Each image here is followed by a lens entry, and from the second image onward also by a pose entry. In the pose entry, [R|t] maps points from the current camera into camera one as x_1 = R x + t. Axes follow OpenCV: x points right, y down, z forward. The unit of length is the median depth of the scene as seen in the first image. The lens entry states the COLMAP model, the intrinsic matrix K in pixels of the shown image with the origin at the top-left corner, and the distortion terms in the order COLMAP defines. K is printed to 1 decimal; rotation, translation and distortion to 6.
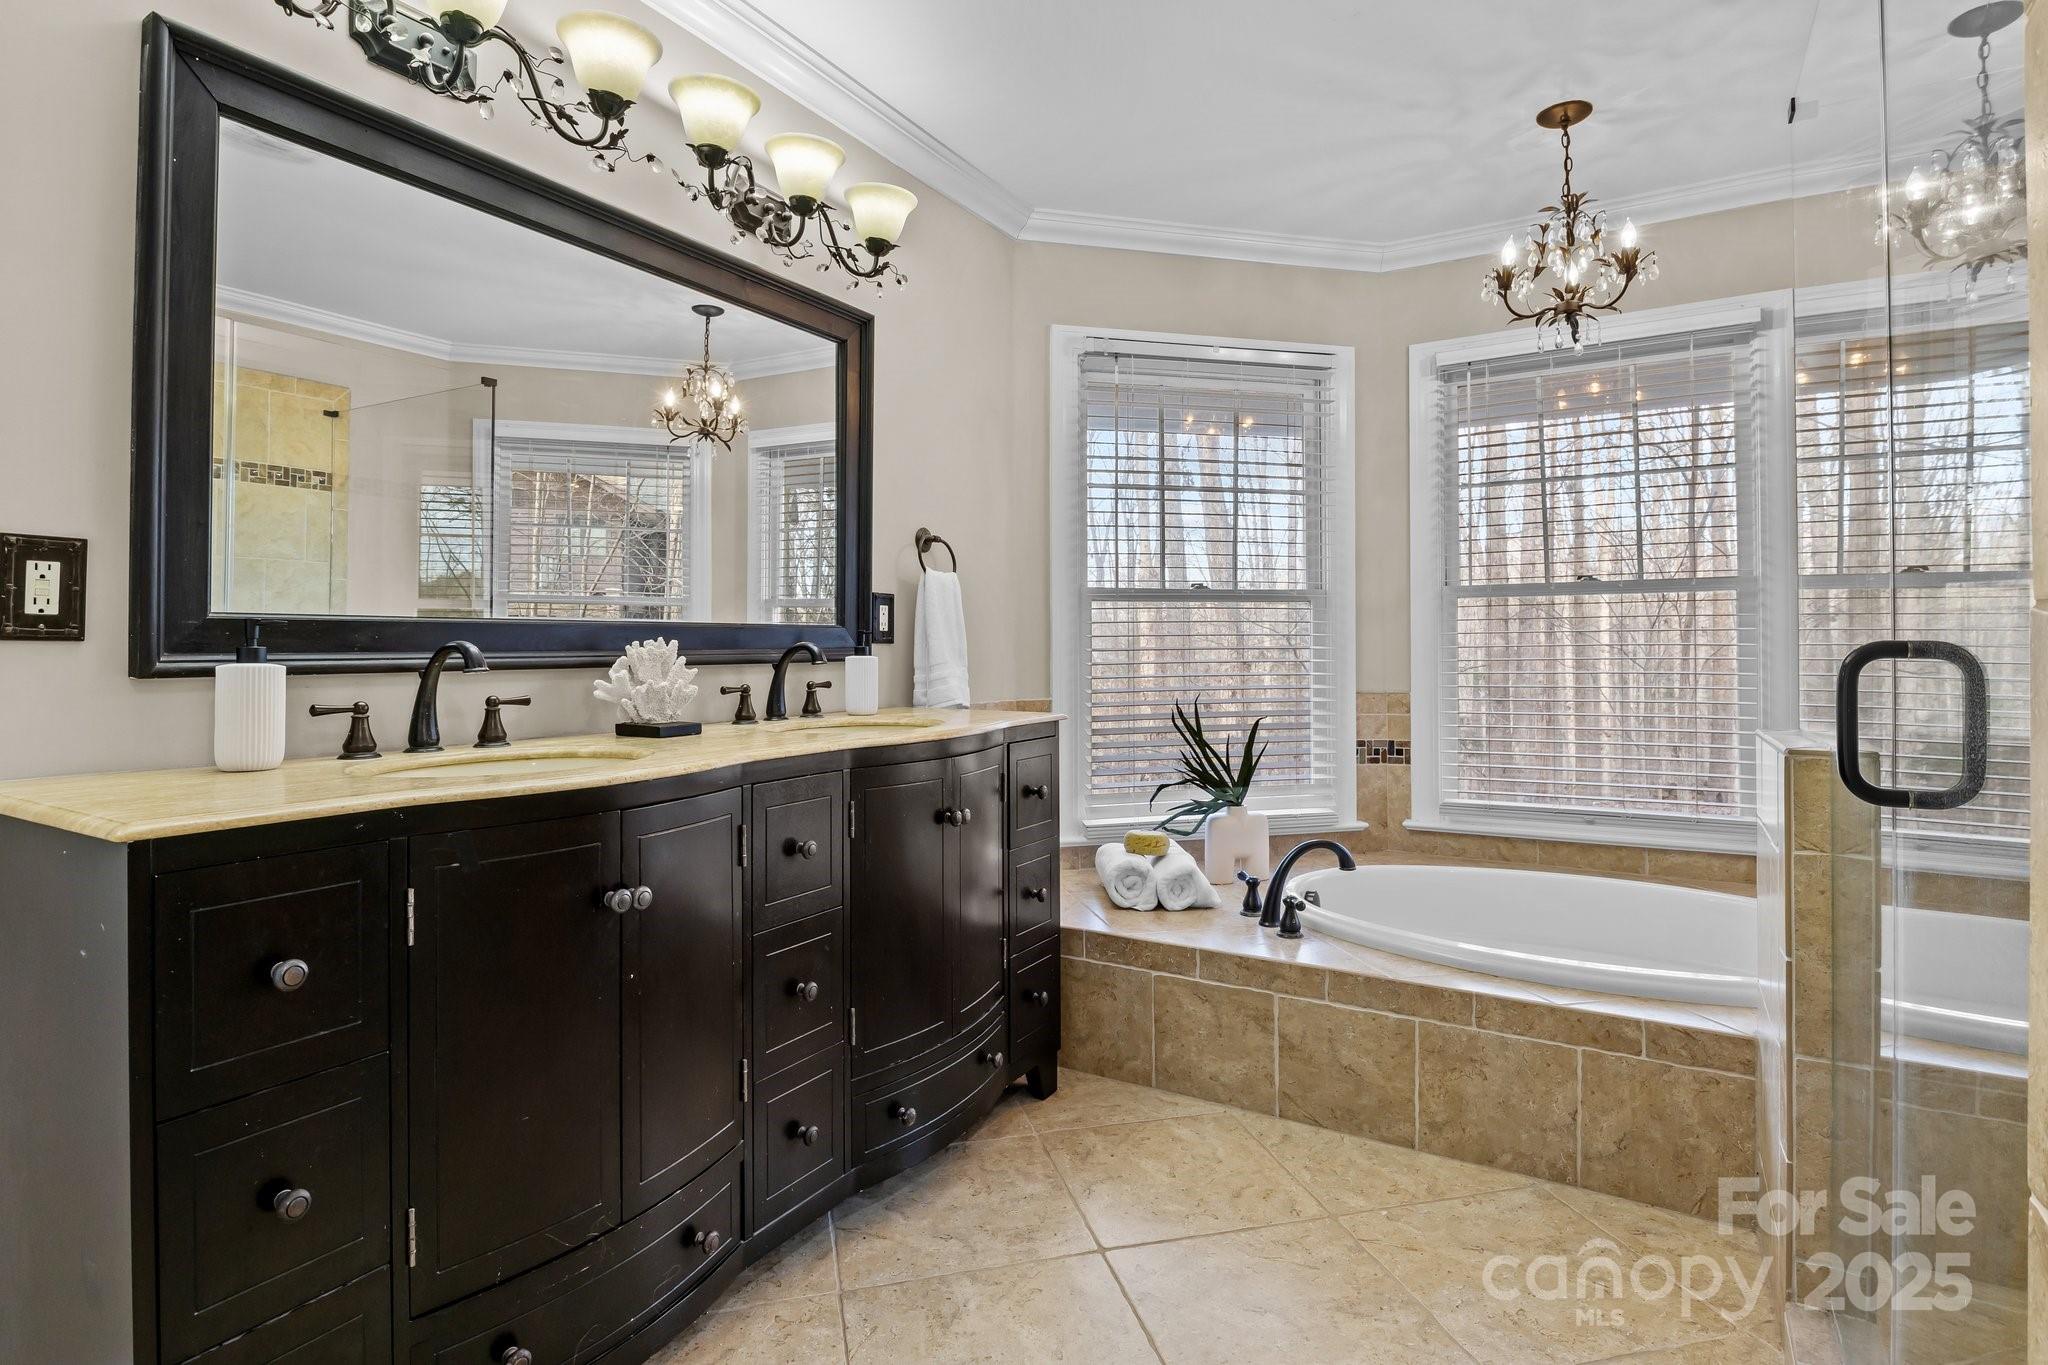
lens RADIAL K [[1032.3, 0, 1021.6], [0, 1032.3, 622.9], [0, 0, 1]] dist [-0.001424, -0.000309]
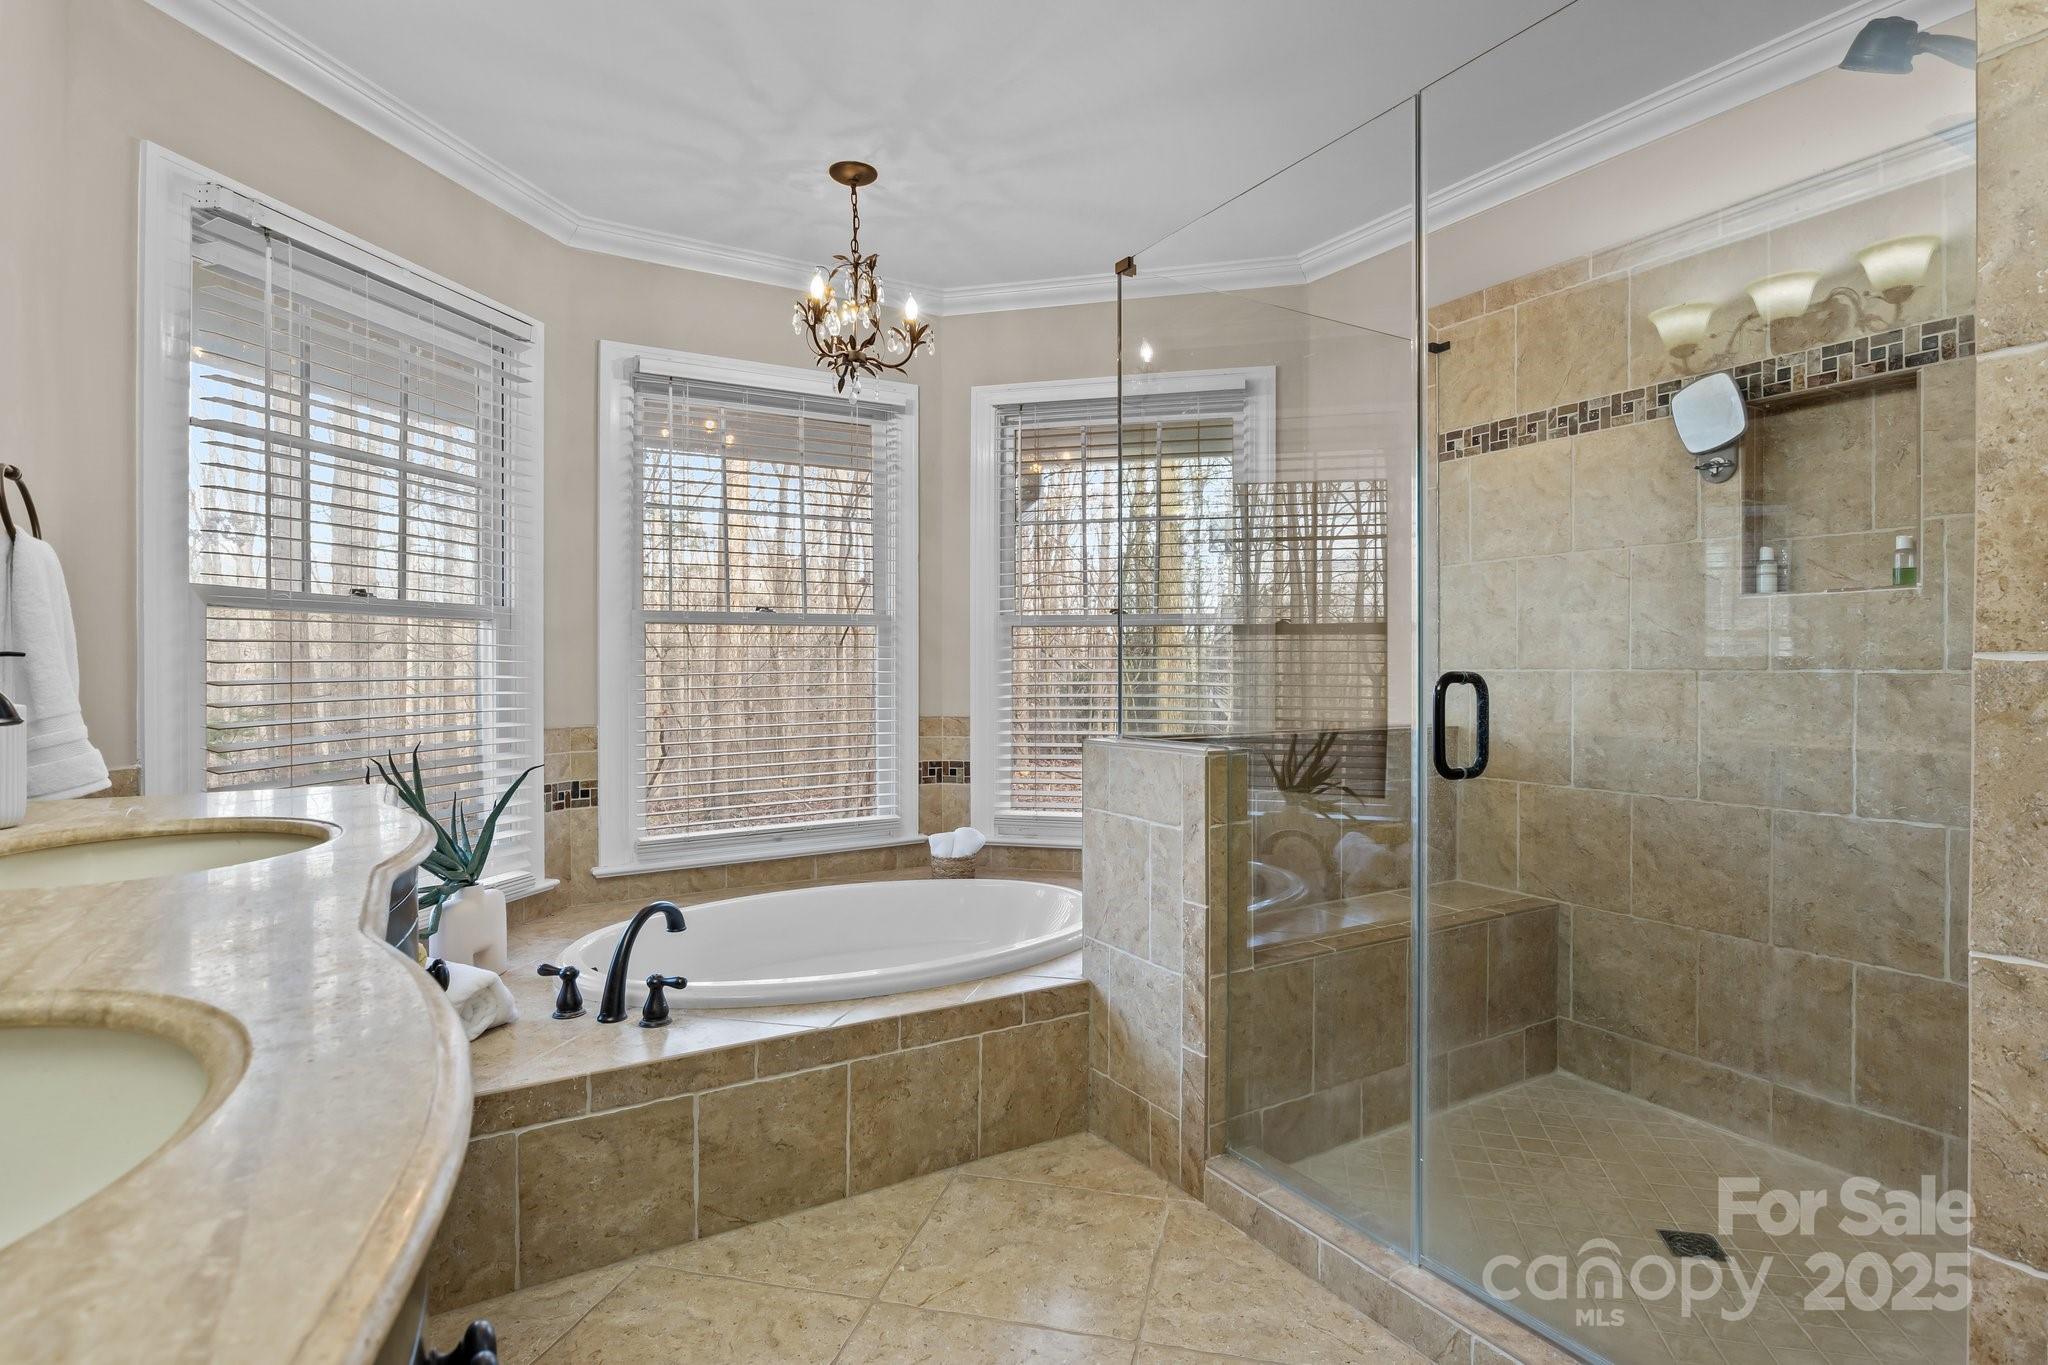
lens RADIAL K [[1031.5, 0, 1016.3], [0, 1031.5, 661.9], [0, 0, 1]] dist [-0.001087, 0.000821]
pose [[0.471128, 0.004399, 0.882054, -0.347757], [-0.016034, 0.999865, 0.003578, 0.003370], [-0.881919, -0.015829, 0.471135, 0.363180]]
